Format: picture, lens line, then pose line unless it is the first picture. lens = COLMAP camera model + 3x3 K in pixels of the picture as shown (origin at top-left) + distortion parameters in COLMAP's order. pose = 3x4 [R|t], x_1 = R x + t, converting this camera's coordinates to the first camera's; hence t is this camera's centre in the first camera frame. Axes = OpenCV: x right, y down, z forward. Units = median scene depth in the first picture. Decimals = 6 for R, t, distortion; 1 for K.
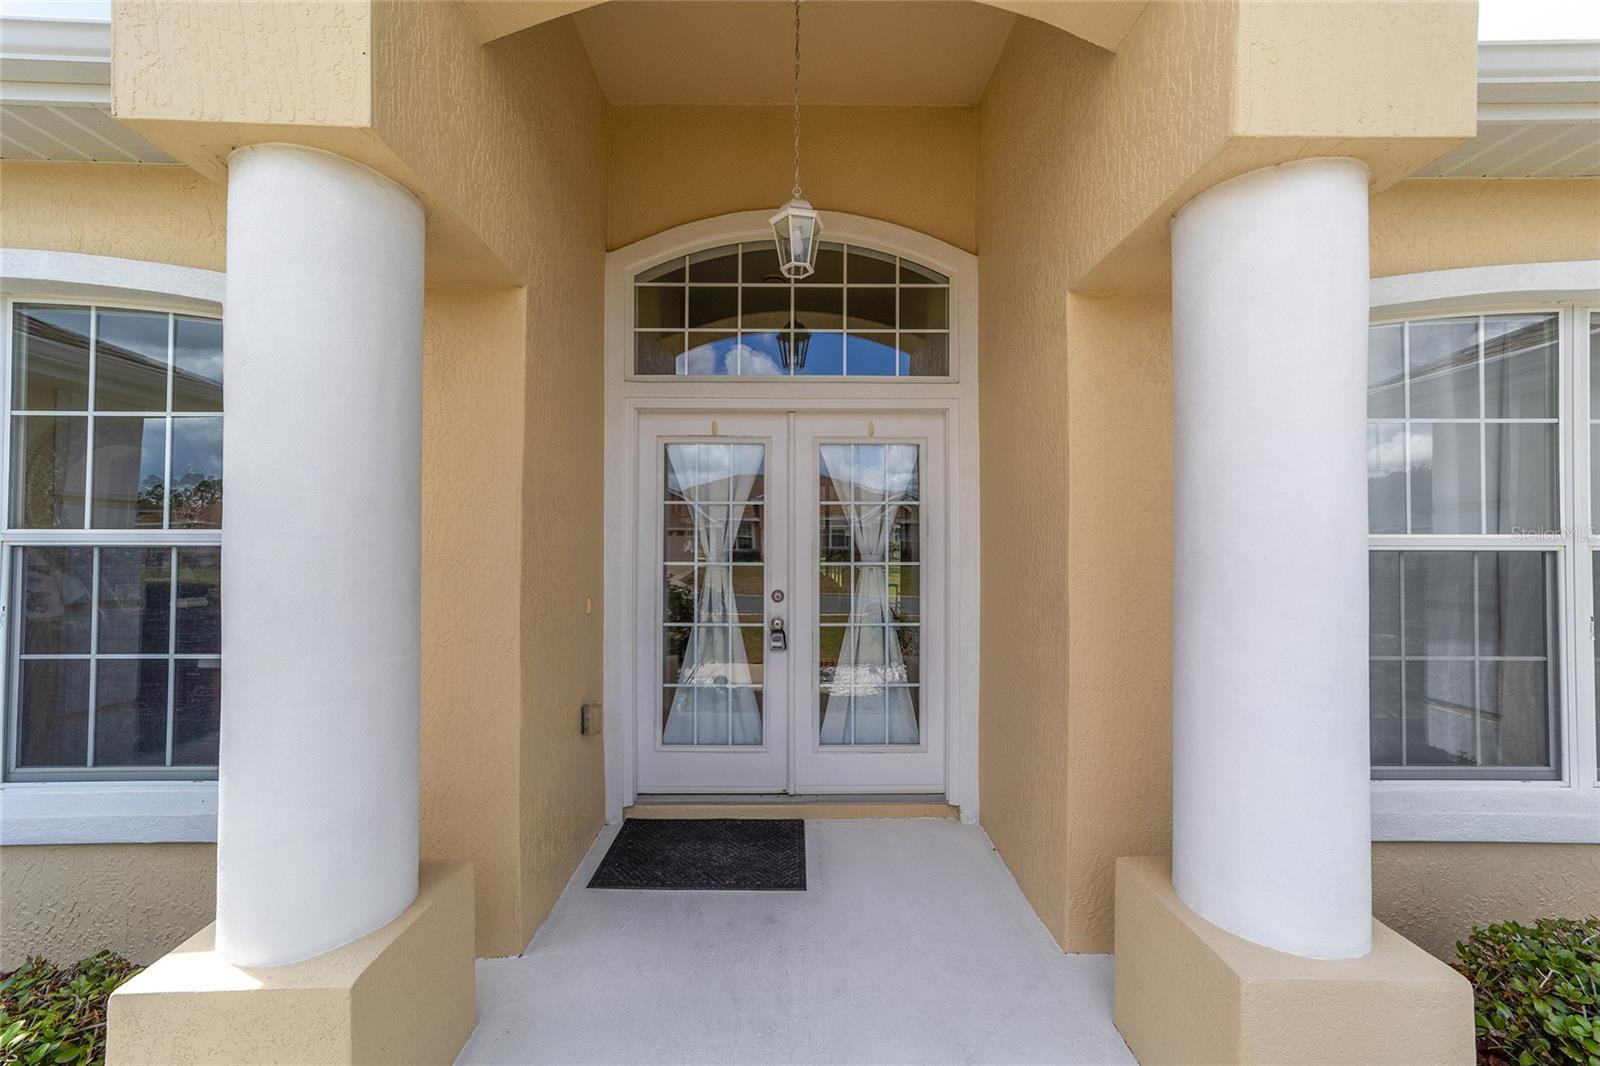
lens RADIAL K [[613.6, 0, 791.9], [0, 613.6, 535.3], [0, 0, 1]] dist [-0.018555, 0.010391]
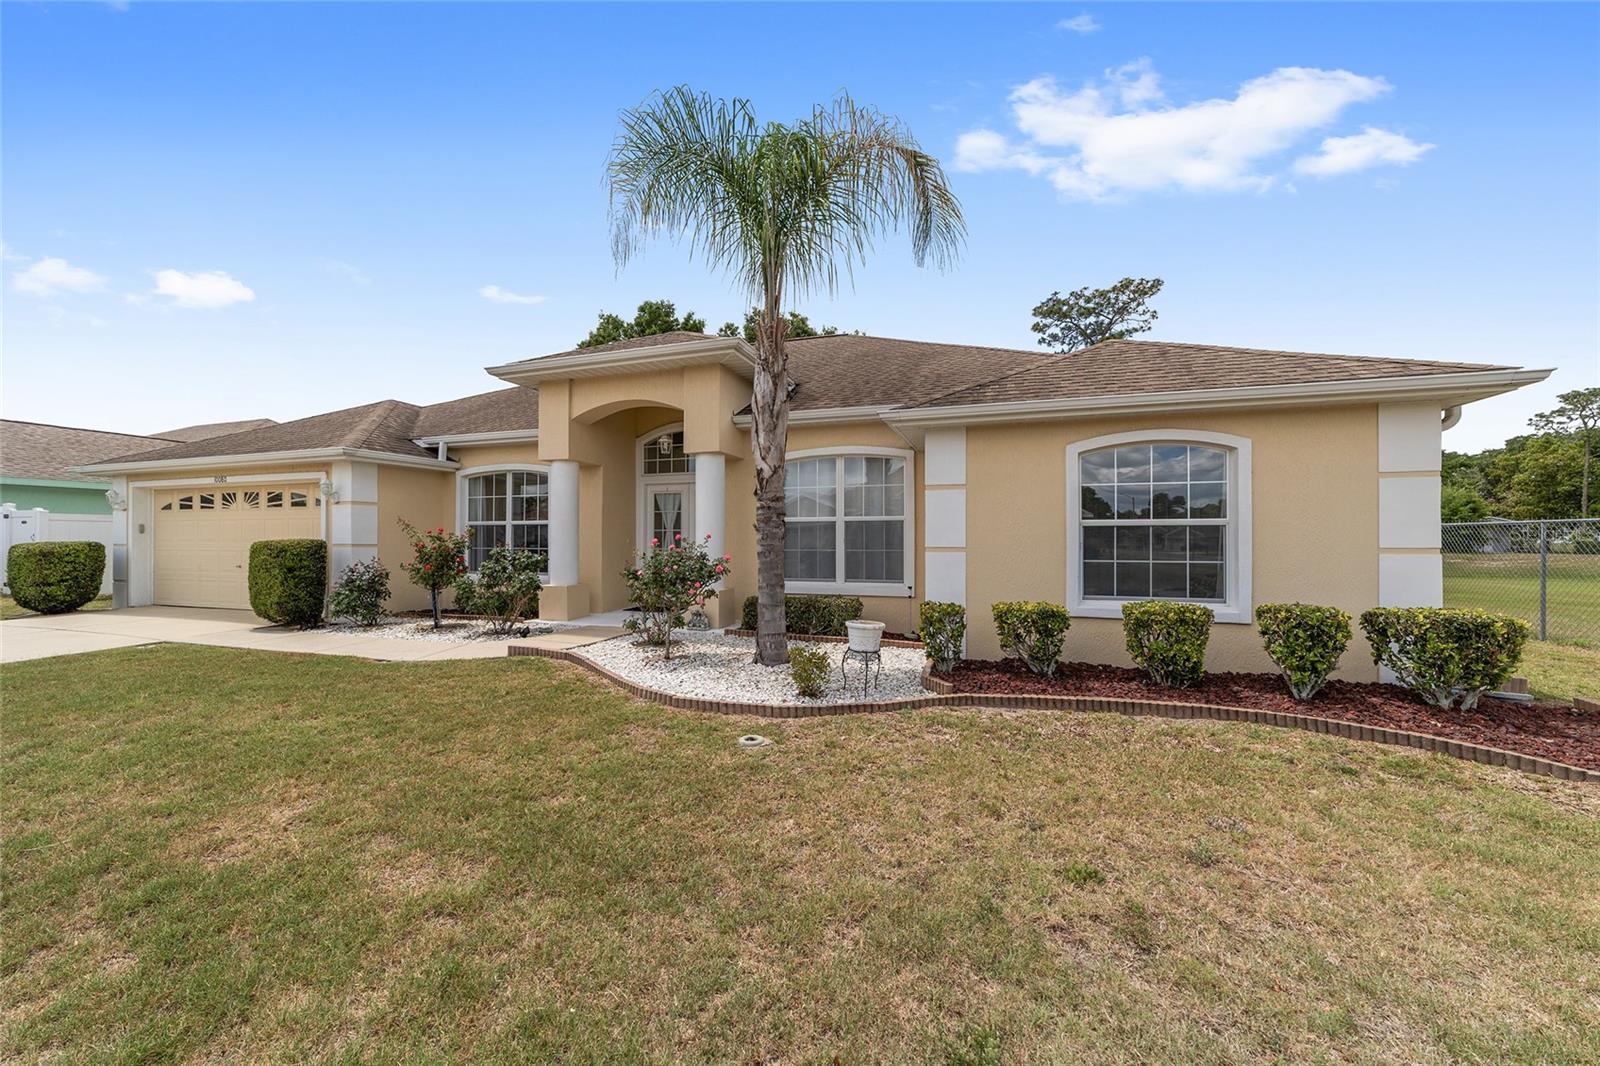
lens RADIAL K [[613.6, 0, 791.9], [0, 613.6, 535.3], [0, 0, 1]] dist [-0.018555, 0.010391]
pose [[0.944293, -0.006042, -0.329050, 1.611107], [0.007664, 0.999964, 0.003635, 0.069156], [0.329016, -0.005954, 0.944306, -1.914324]]
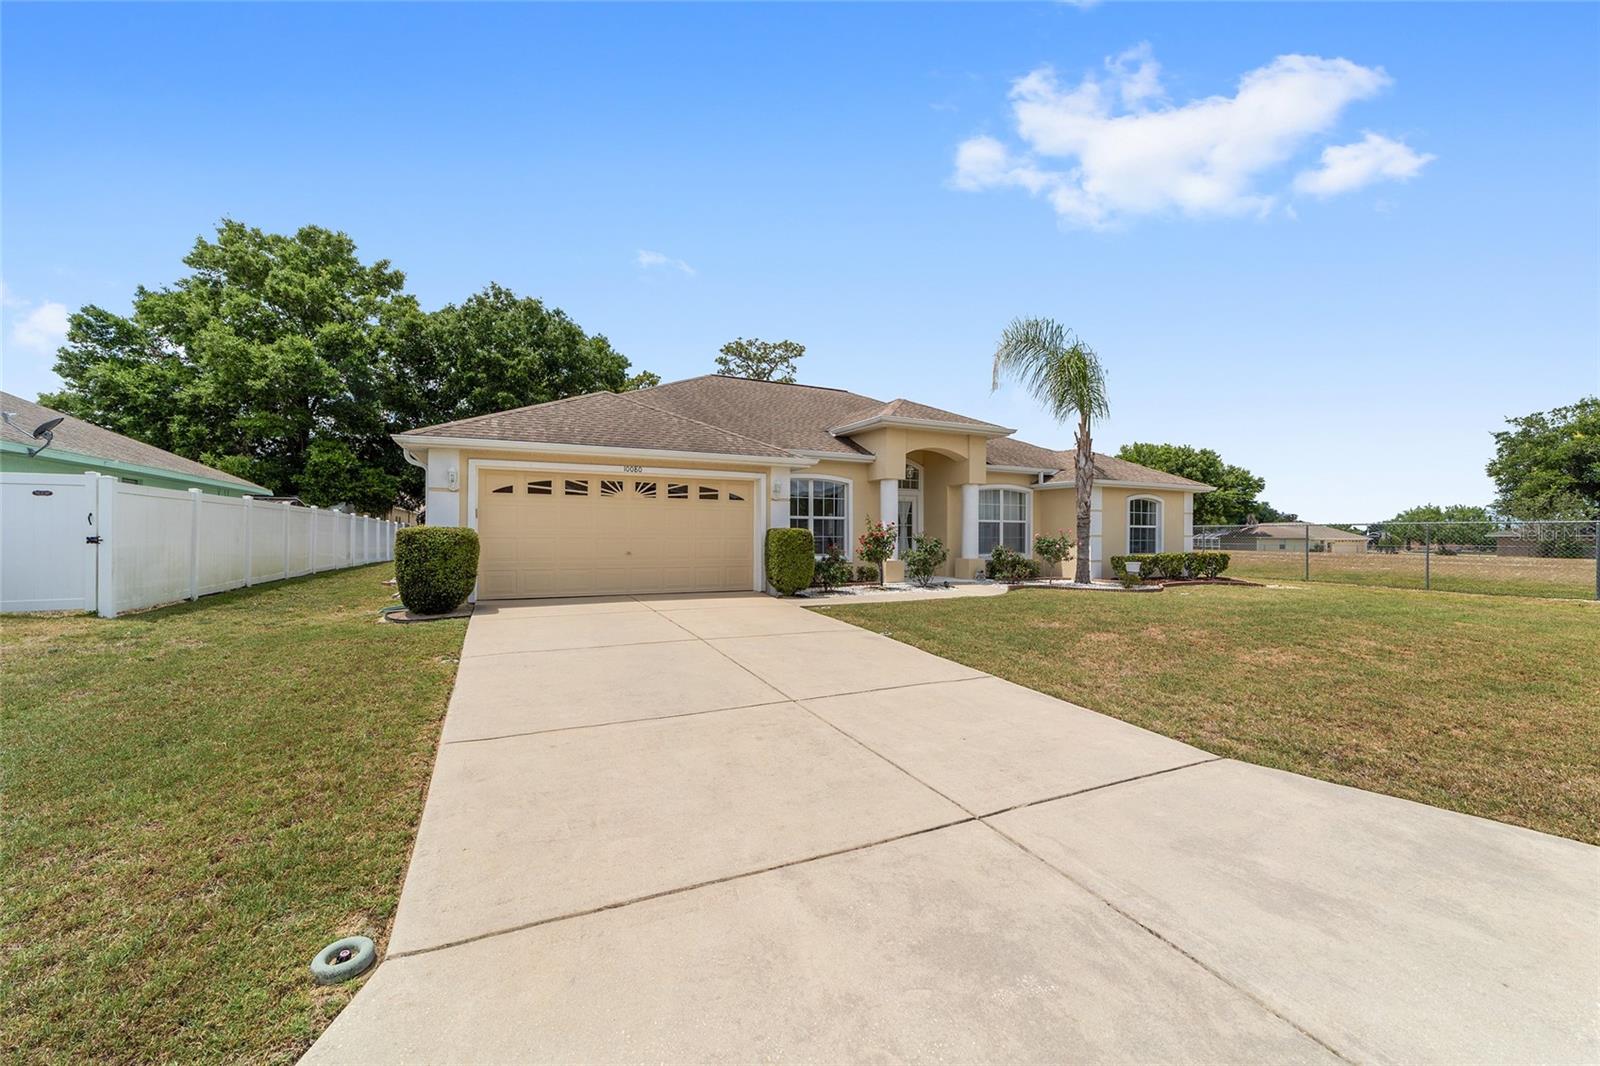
lens RADIAL K [[613.6, 0, 791.9], [0, 613.6, 535.3], [0, 0, 1]] dist [-0.018555, 0.010391]
pose [[0.906186, 0.001557, 0.422877, -2.931504], [-0.007403, 0.999898, 0.012183, 0.077306], [-0.422815, -0.014171, 0.906105, -3.291807]]
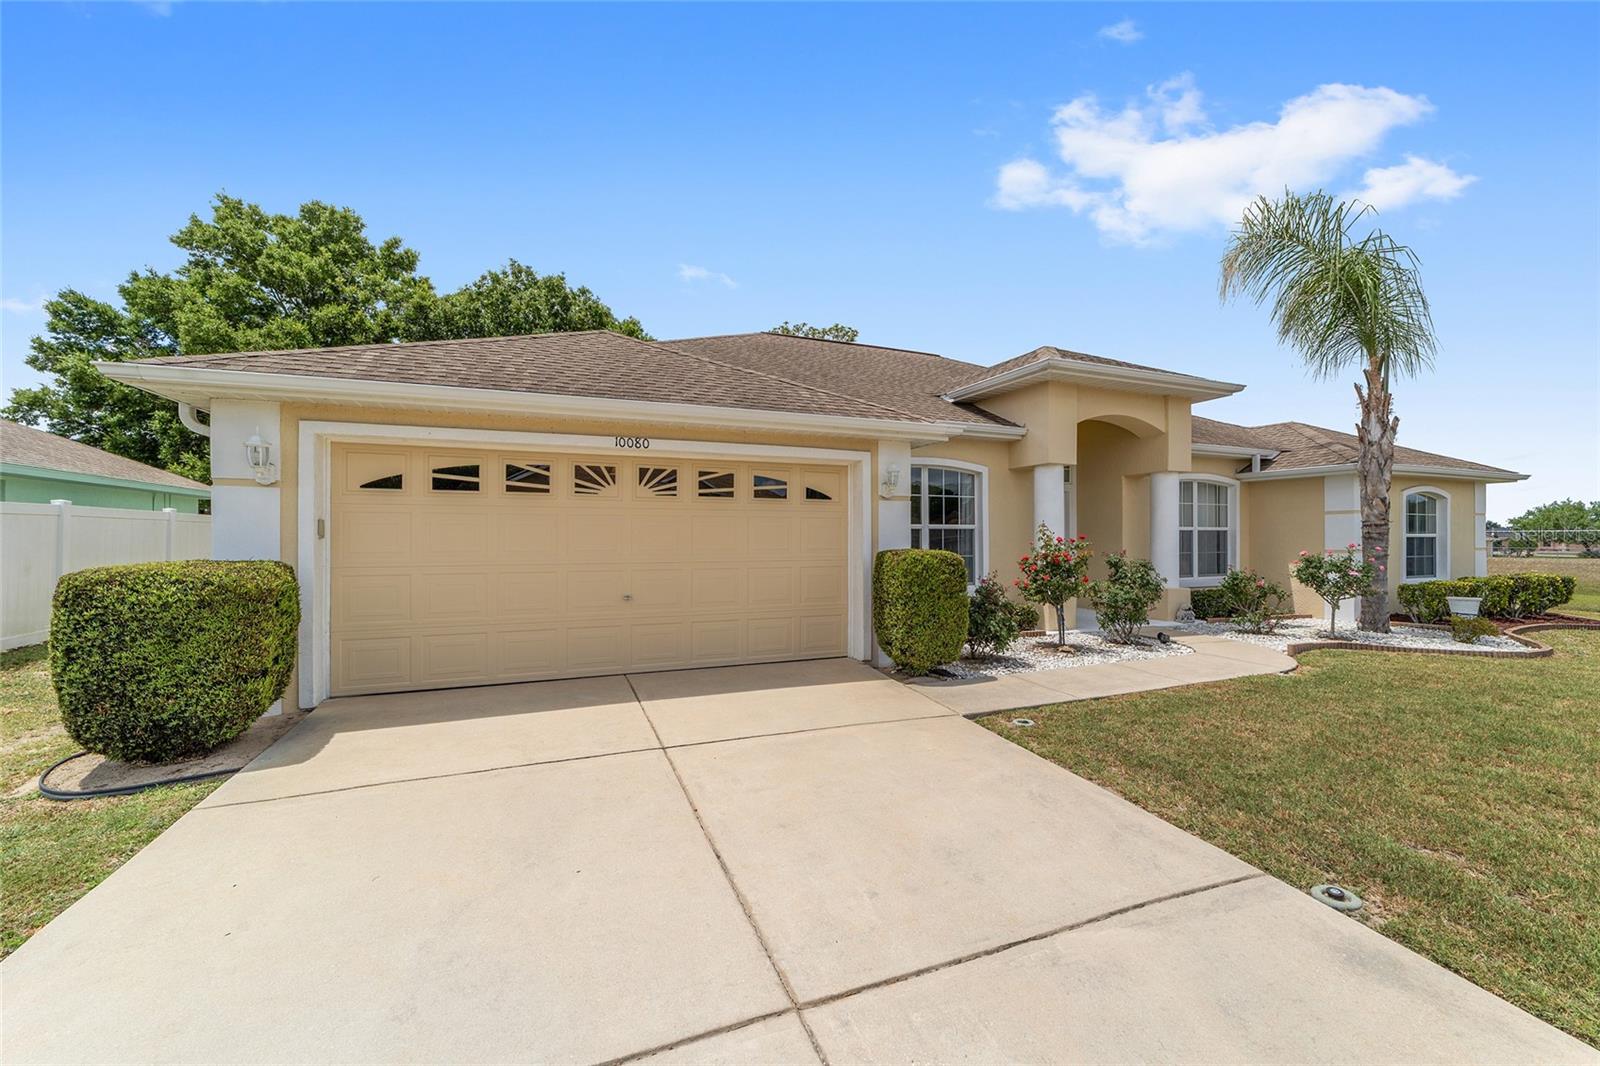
lens RADIAL K [[613.6, 0, 791.9], [0, 613.6, 535.3], [0, 0, 1]] dist [-0.018555, 0.010391]
pose [[0.932226, -0.002255, 0.361869, -2.514430], [-0.001381, 0.999951, 0.009787, 0.015210], [-0.361873, -0.009624, 0.932178, -1.718397]]
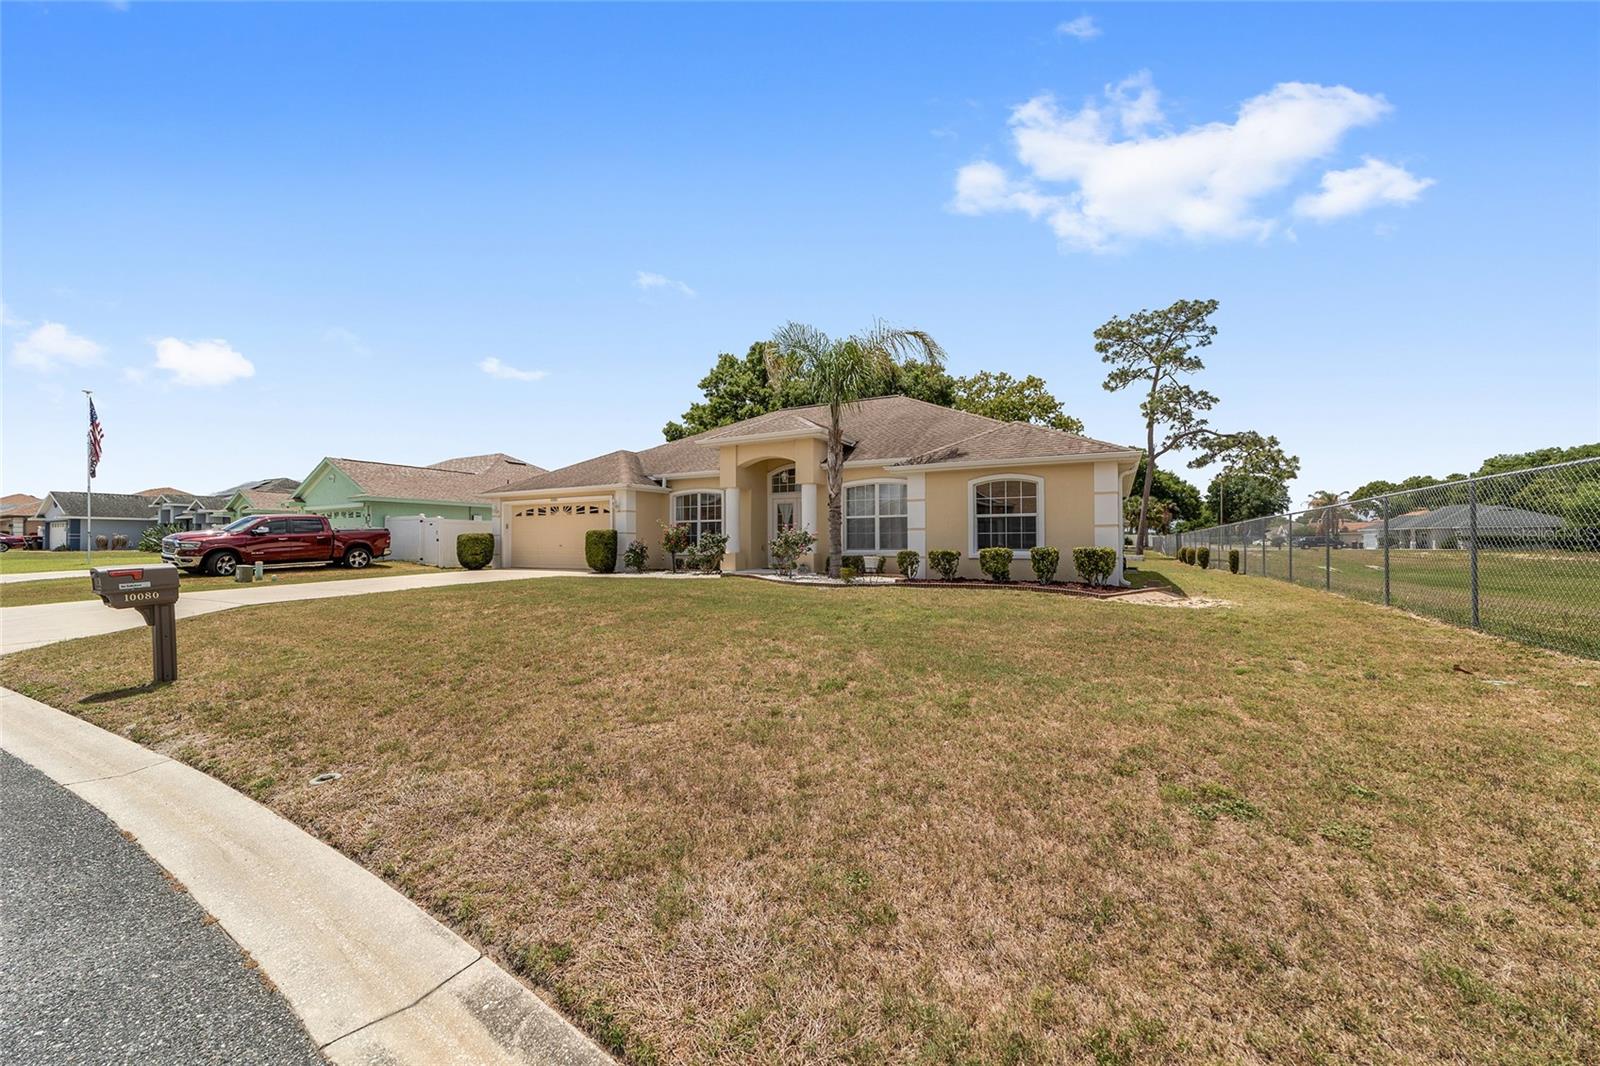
lens RADIAL K [[613.6, 0, 791.9], [0, 613.6, 535.3], [0, 0, 1]] dist [-0.018555, 0.010391]
pose [[0.878586, -0.013629, -0.477390, 2.748685], [0.012383, 0.999907, -0.005757, 0.184982], [0.477424, -0.000854, 0.878673, -4.145987]]
